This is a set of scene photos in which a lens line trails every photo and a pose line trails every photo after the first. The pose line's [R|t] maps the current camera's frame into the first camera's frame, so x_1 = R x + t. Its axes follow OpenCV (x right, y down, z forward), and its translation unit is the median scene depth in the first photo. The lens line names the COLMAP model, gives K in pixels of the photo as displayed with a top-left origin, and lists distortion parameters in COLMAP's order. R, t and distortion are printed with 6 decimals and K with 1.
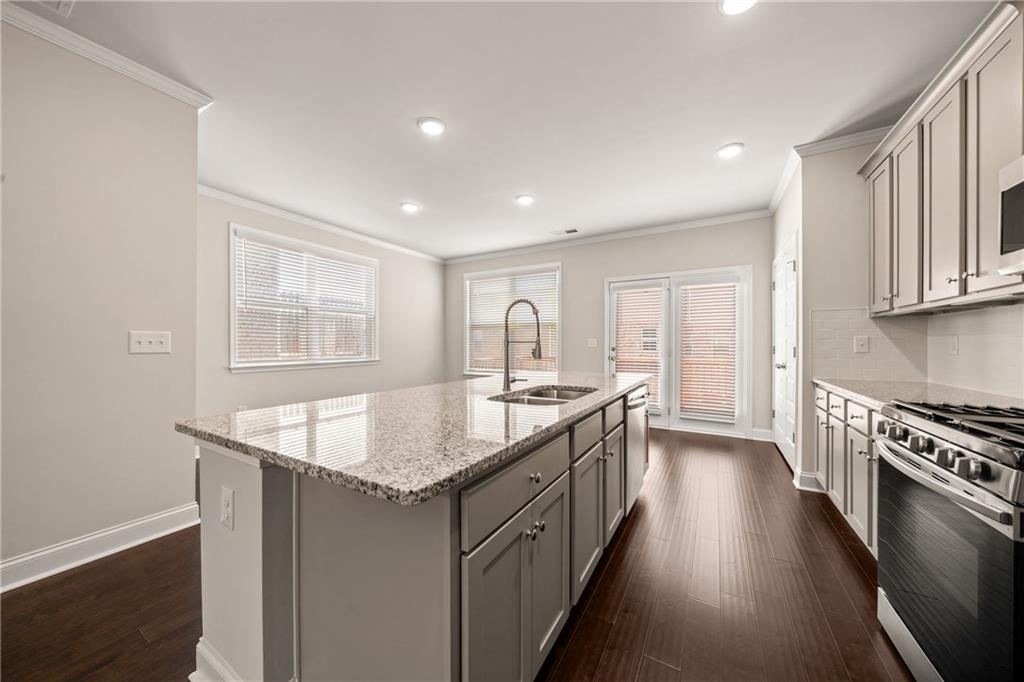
lens RADIAL K [[349.5, 0, 510.9], [0, 349.5, 341.6], [0, 0, 1]] dist [-0.007118, -0.000163]
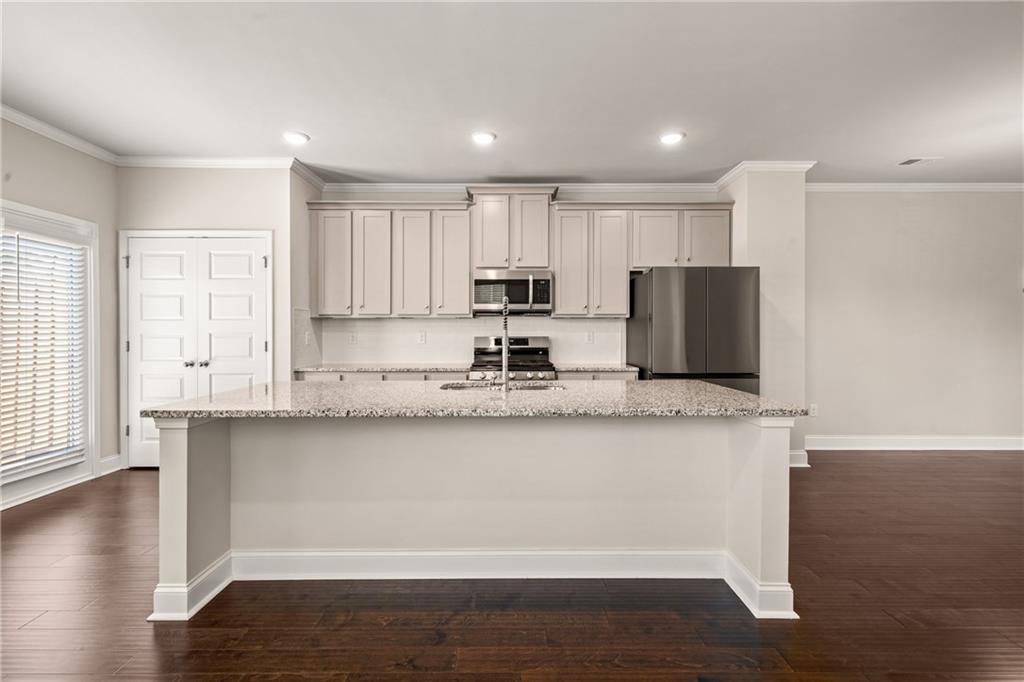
lens RADIAL K [[449.2, 0, 502.5], [0, 449.2, 346.8], [0, 0, 1]] dist [-0.015381, -0.001179]
pose [[-0.515458, -0.020912, 0.856660, -0.489540], [-0.005626, 0.999763, 0.021020, 0.000224], [-0.856897, 0.006015, -0.515453, 0.777920]]
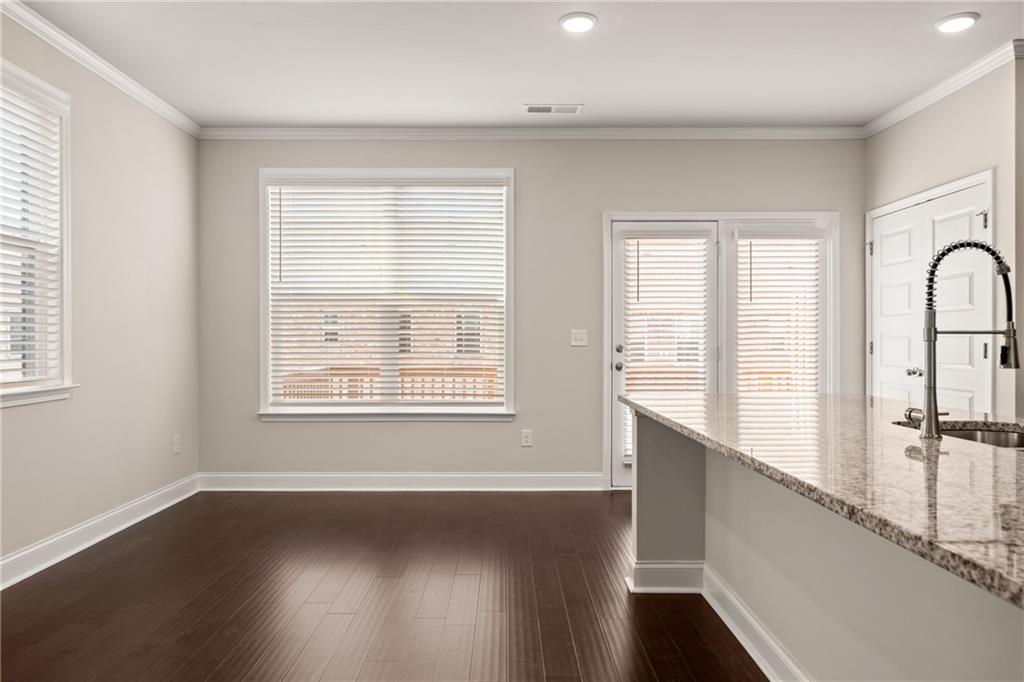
lens RADIAL K [[680.1, 0, 520.9], [0, 680.1, 346.7], [0, 0, 1]] dist [-0.003682, 0.002526]
pose [[0.856871, -0.007649, 0.515474, -0.440106], [-0.000332, 0.999882, 0.015389, 0.003117], [-0.515530, -0.013358, 0.856767, 0.245524]]
